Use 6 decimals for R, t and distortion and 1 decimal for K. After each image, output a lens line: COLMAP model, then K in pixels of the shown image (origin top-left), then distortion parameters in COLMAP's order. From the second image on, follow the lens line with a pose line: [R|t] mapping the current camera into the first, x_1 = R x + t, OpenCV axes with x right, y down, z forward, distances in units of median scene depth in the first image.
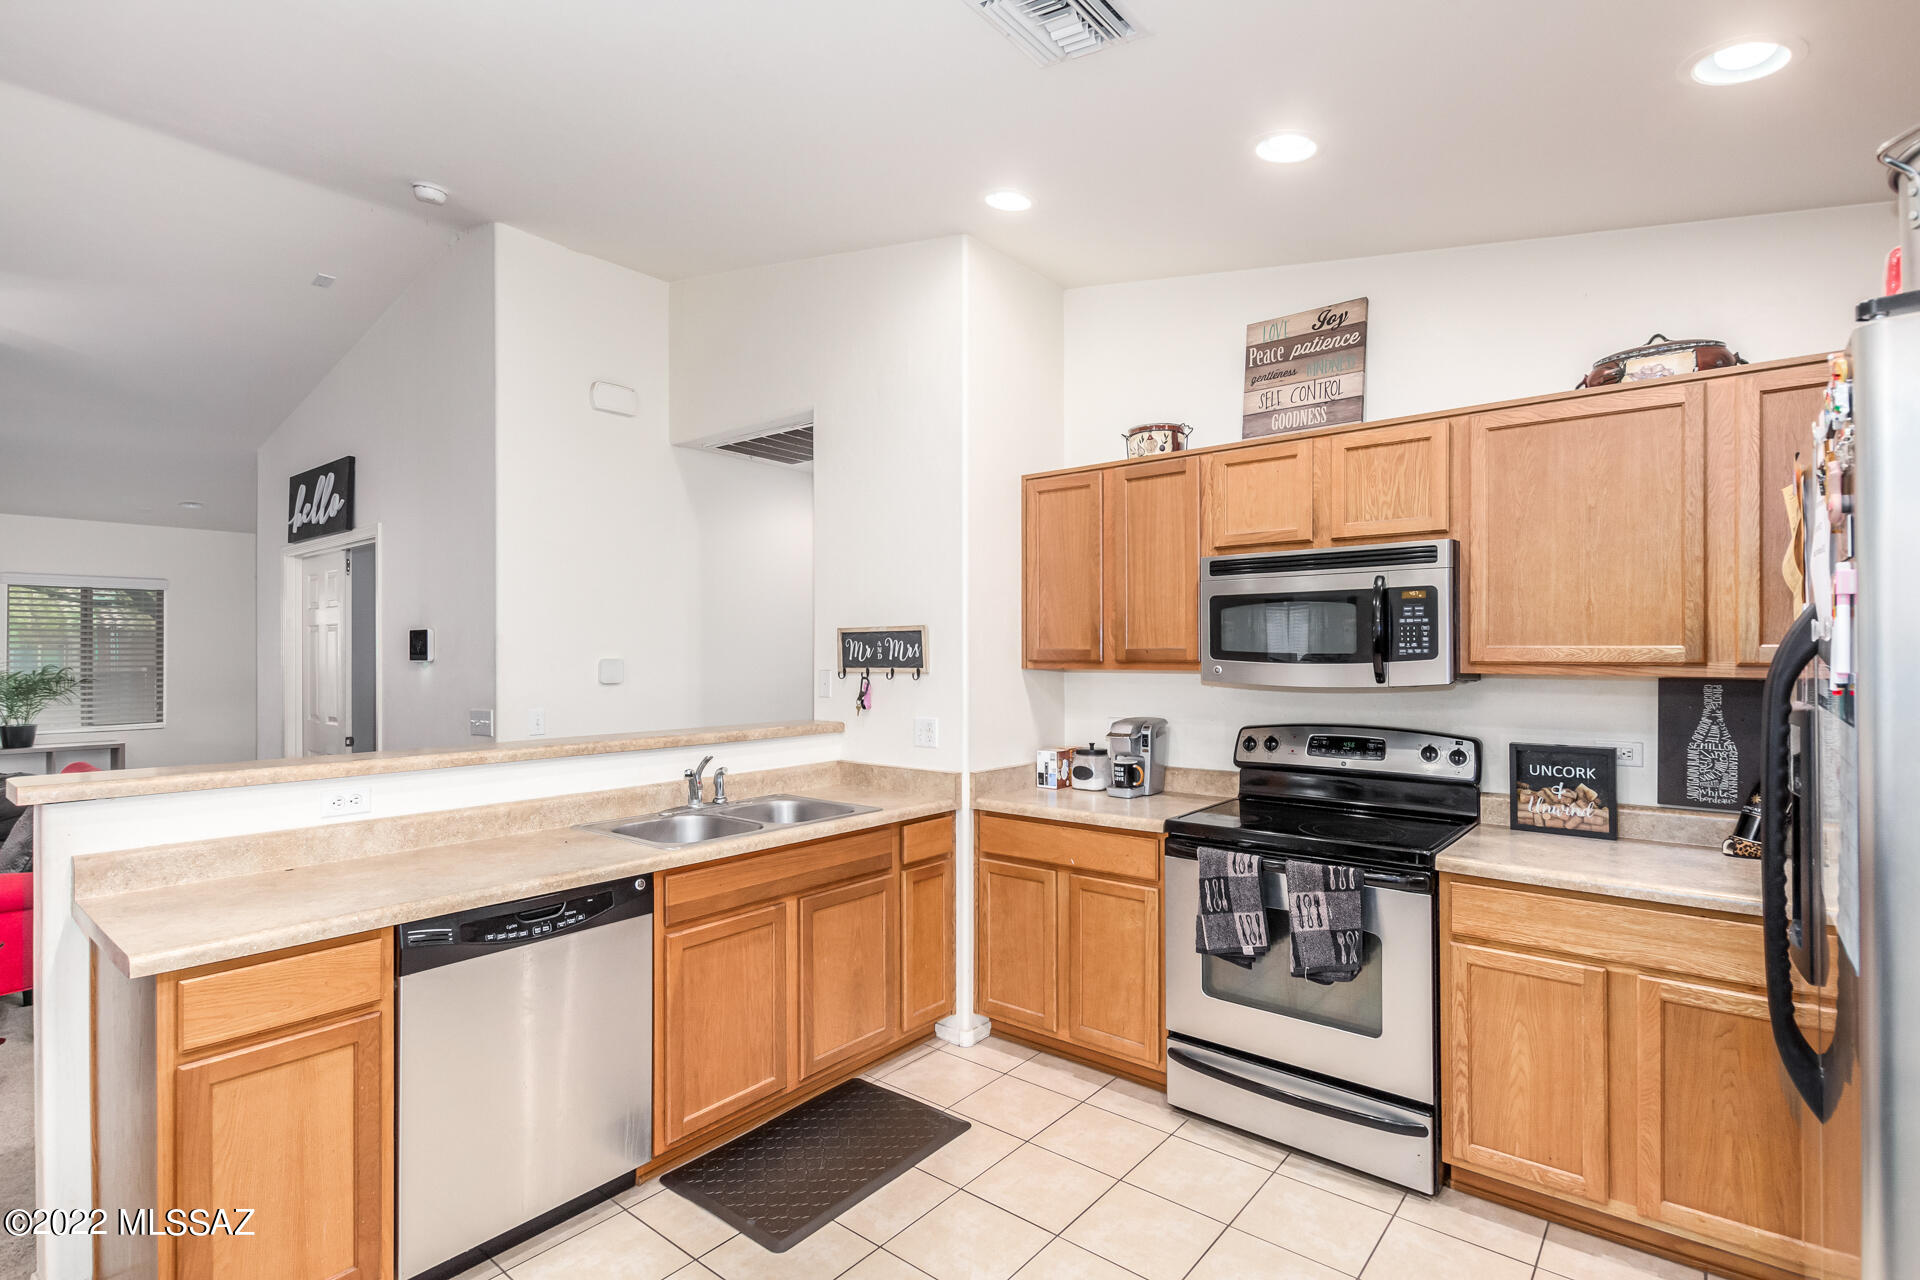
lens RADIAL K [[909.2, 0, 945.3], [0, 909.2, 647.3], [0, 0, 1]] dist [0.003258, -0.002772]
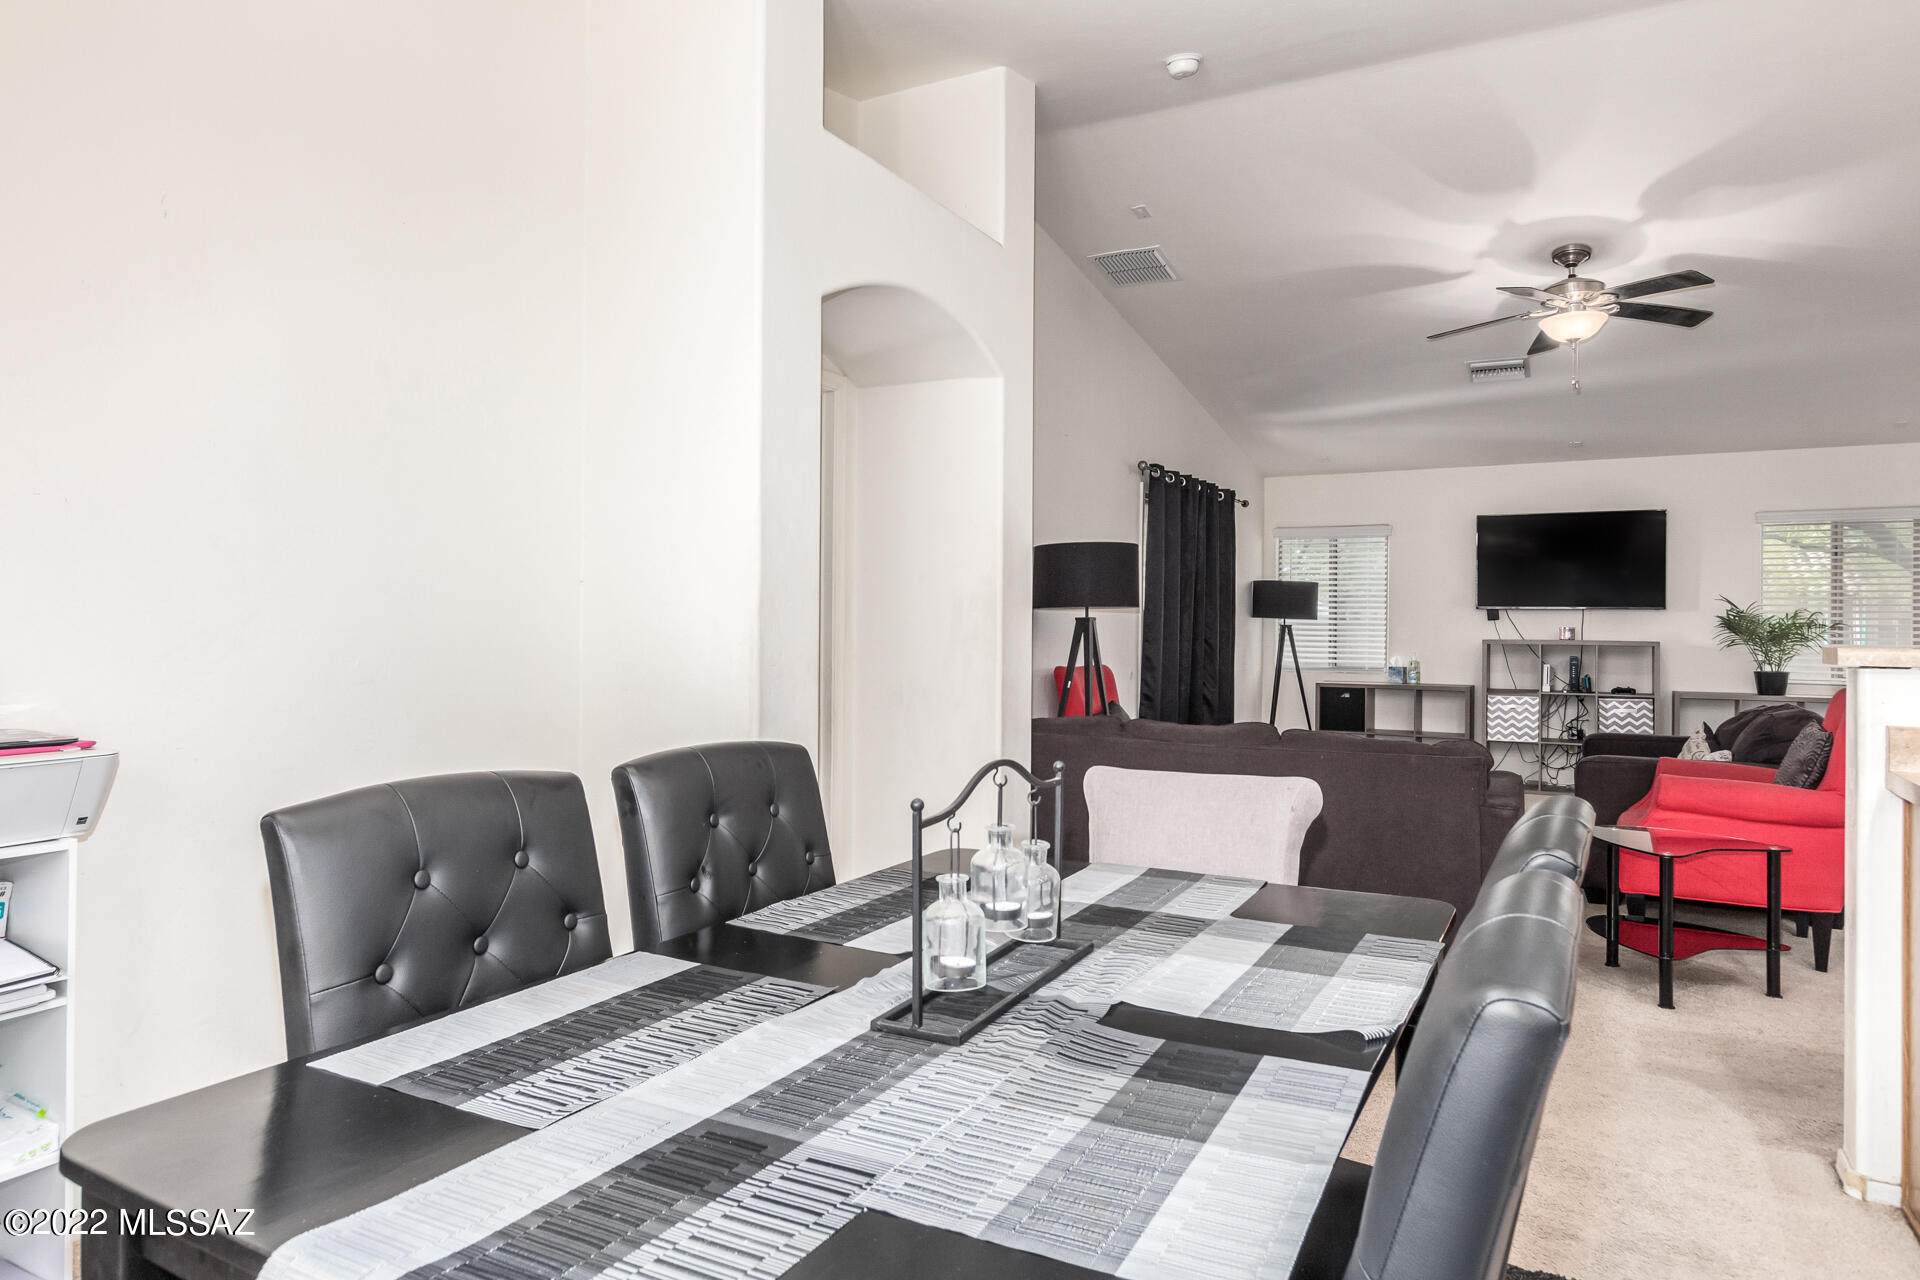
lens RADIAL K [[1166.2, 0, 970.0], [0, 1166.2, 630.8], [0, 0, 1]] dist [0.018210, -0.008061]
pose [[0.191401, 0.007434, -0.981484, 0.042700], [-0.002085, 0.999972, 0.007167, 0.079407], [0.981510, 0.000675, 0.191411, -0.115579]]
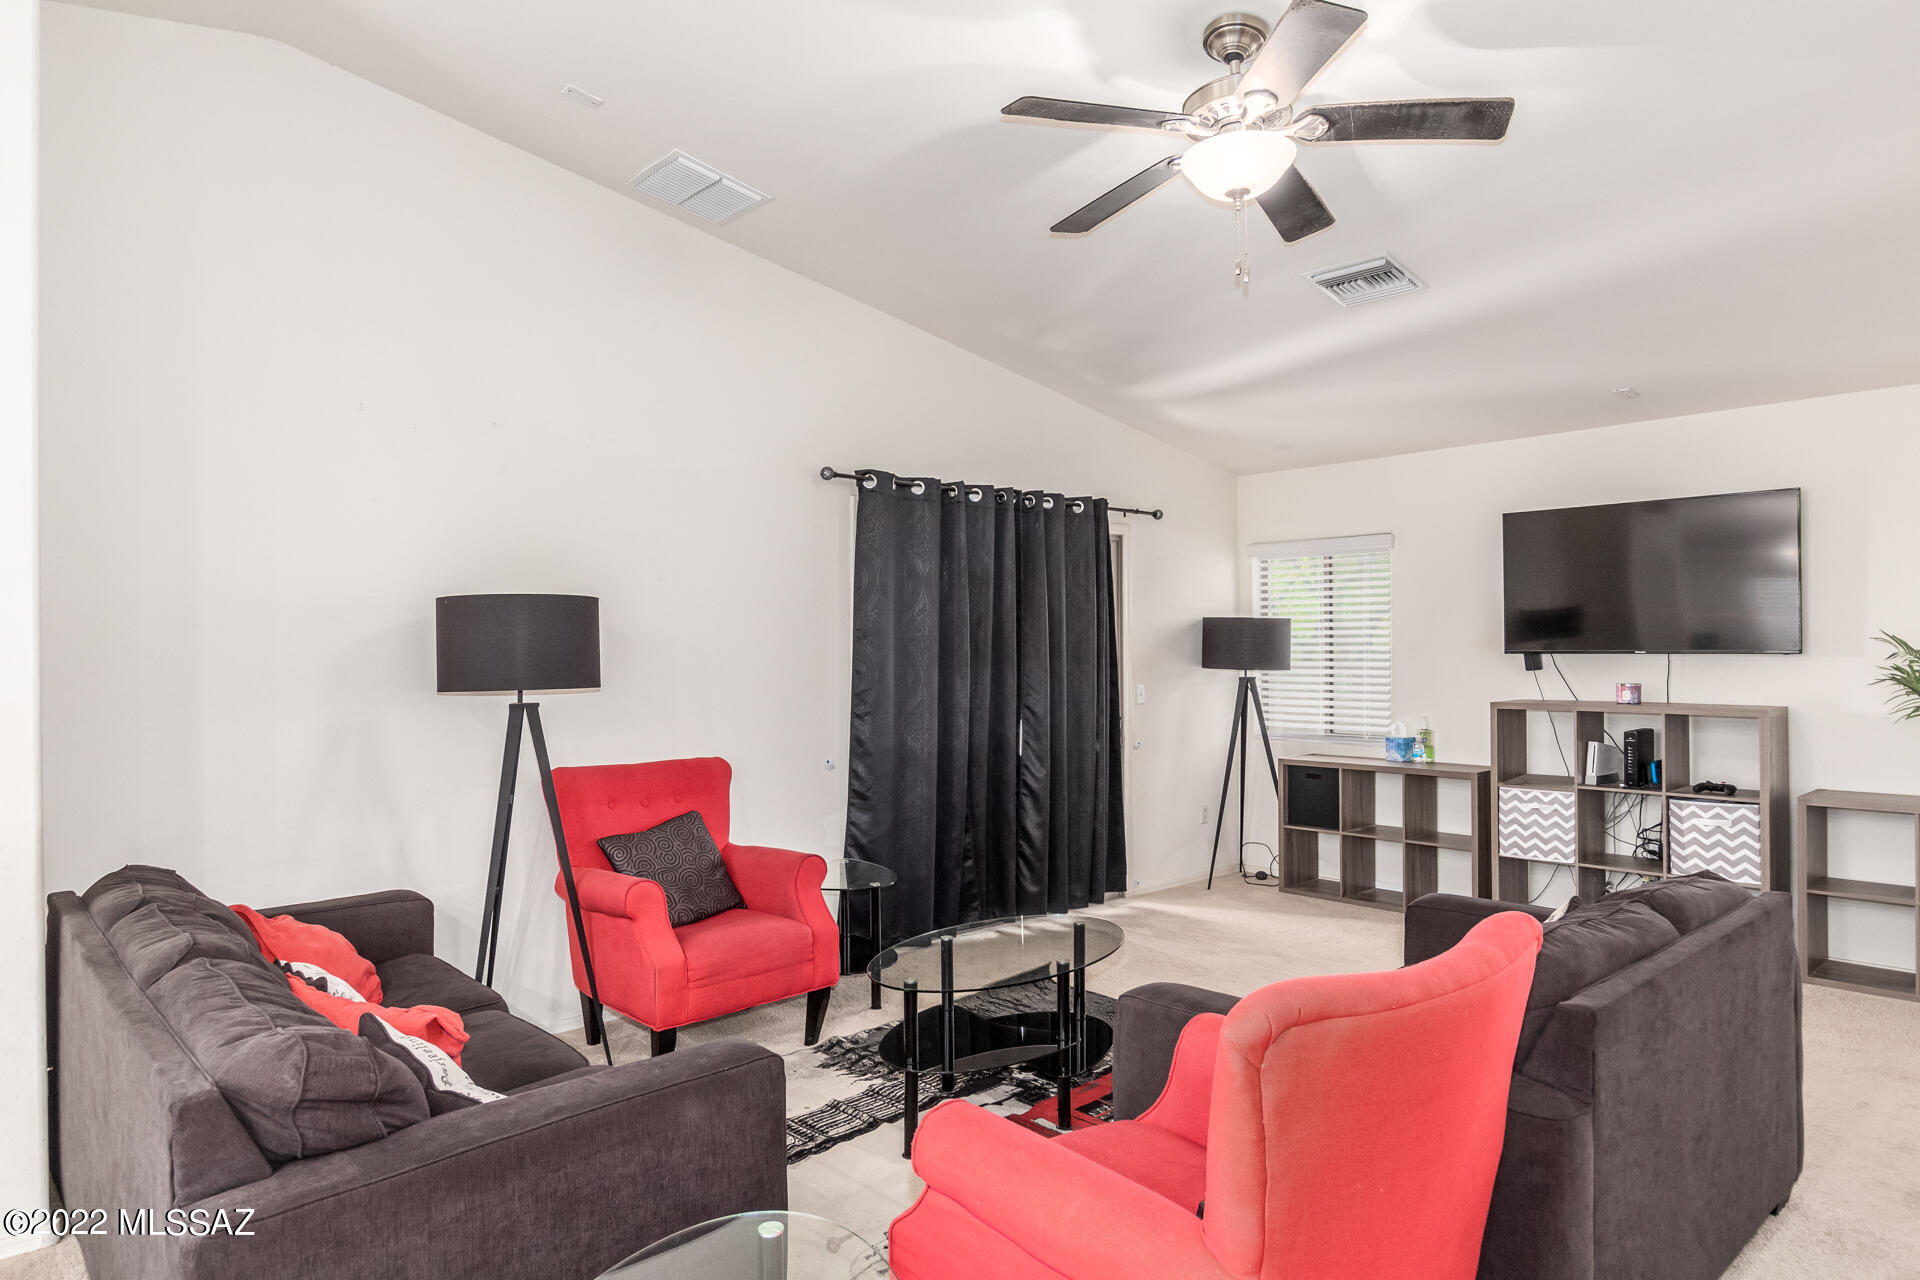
lens RADIAL K [[1133.8, 0, 970.4], [0, 1133.8, 653.2], [0, 0, 1]] dist [0.004483, -0.004379]
pose [[-0.140034, 0.007011, -0.990122, -0.603272], [0.013925, 0.999890, 0.005111, 0.018421], [0.990049, -0.013072, -0.140116, 1.099453]]
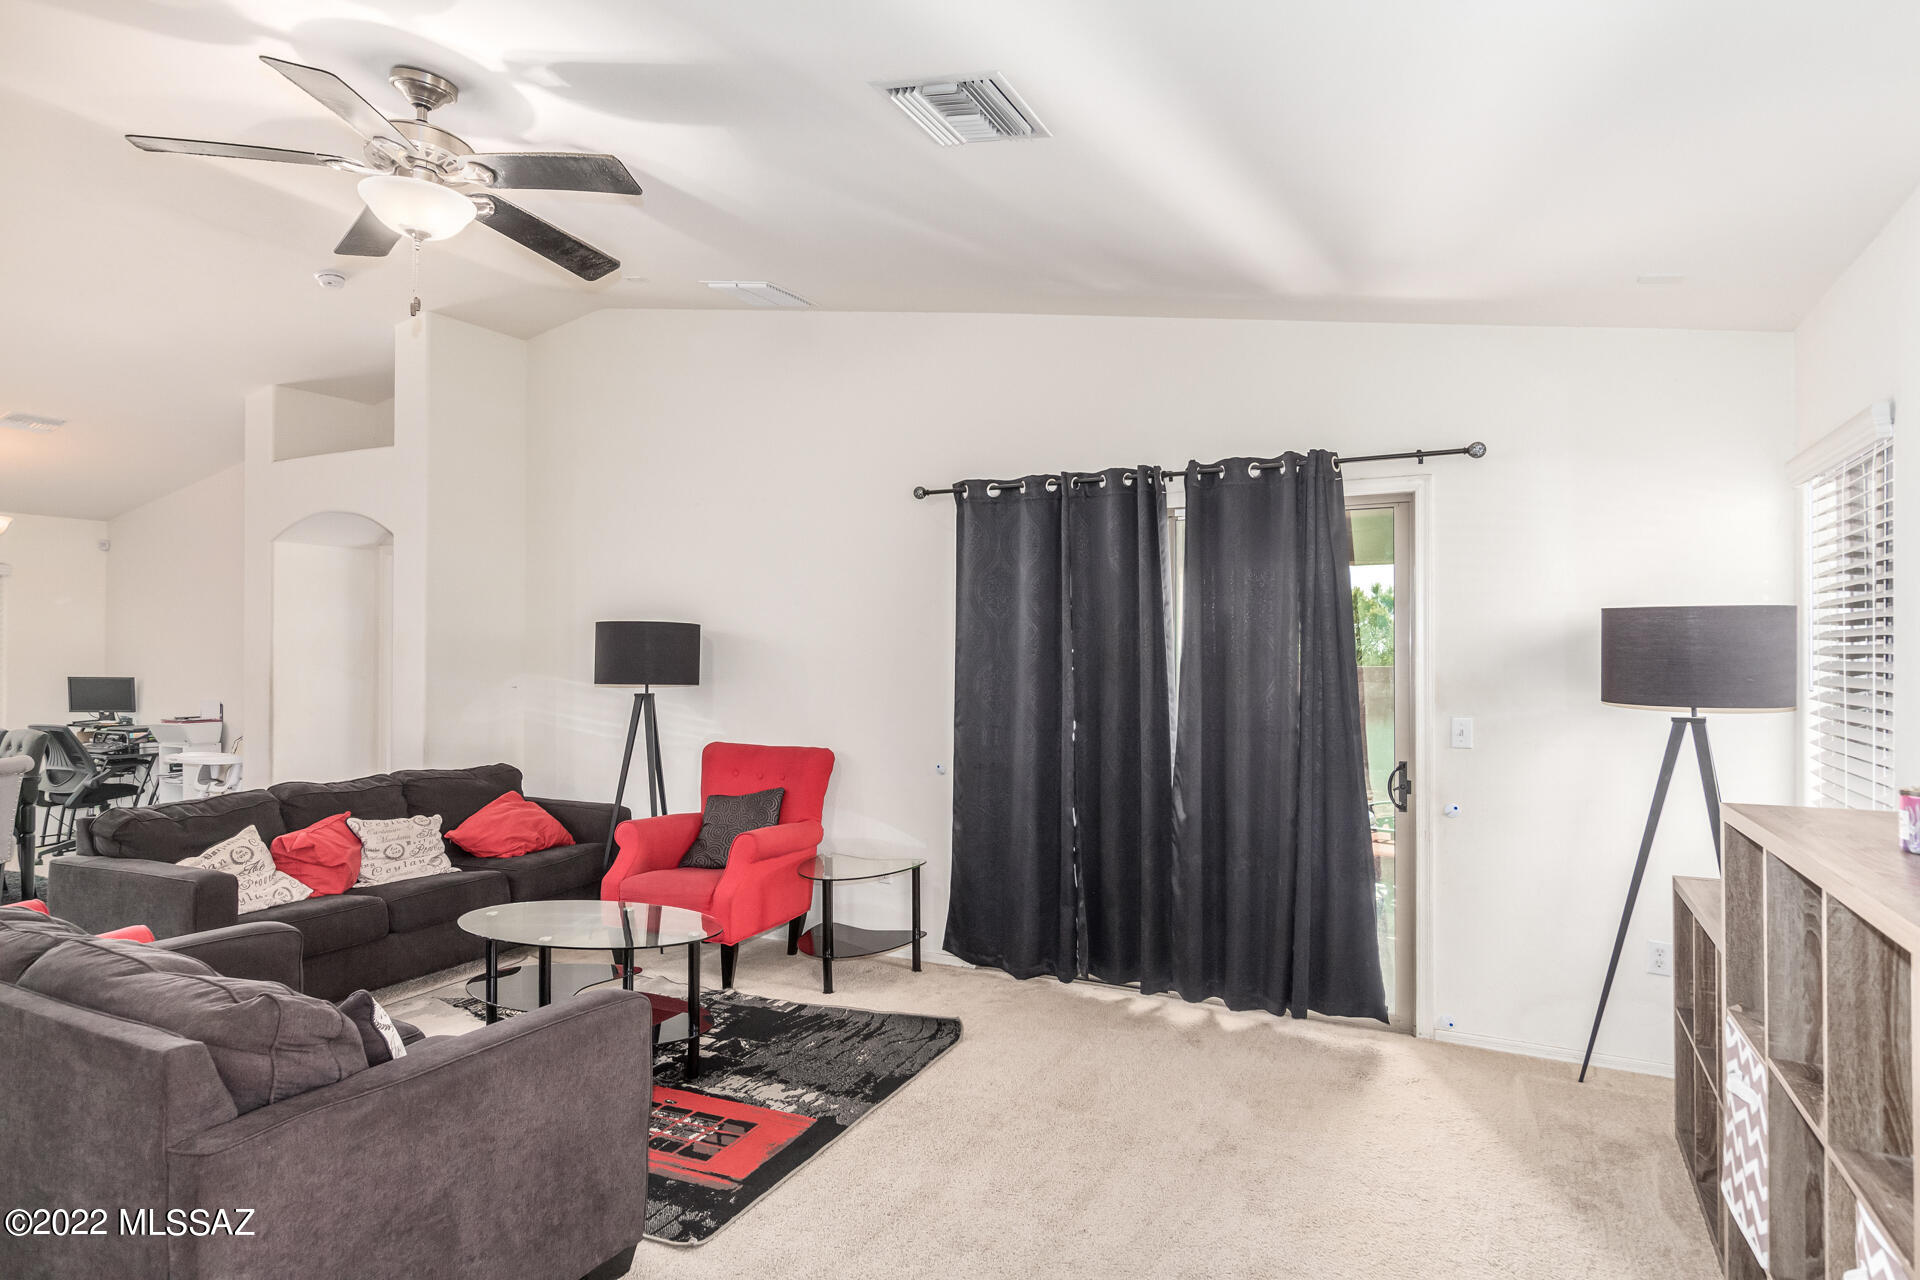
lens RADIAL K [[1076.3, 0, 961.7], [0, 1076.3, 644.9], [0, 0, 1]] dist [0.002874, 0.000818]
pose [[-0.977557, -0.002910, -0.210653, -1.837539], [0.001340, 0.999798, -0.020033, 0.029150], [0.210669, -0.019865, -0.977356, 2.217551]]
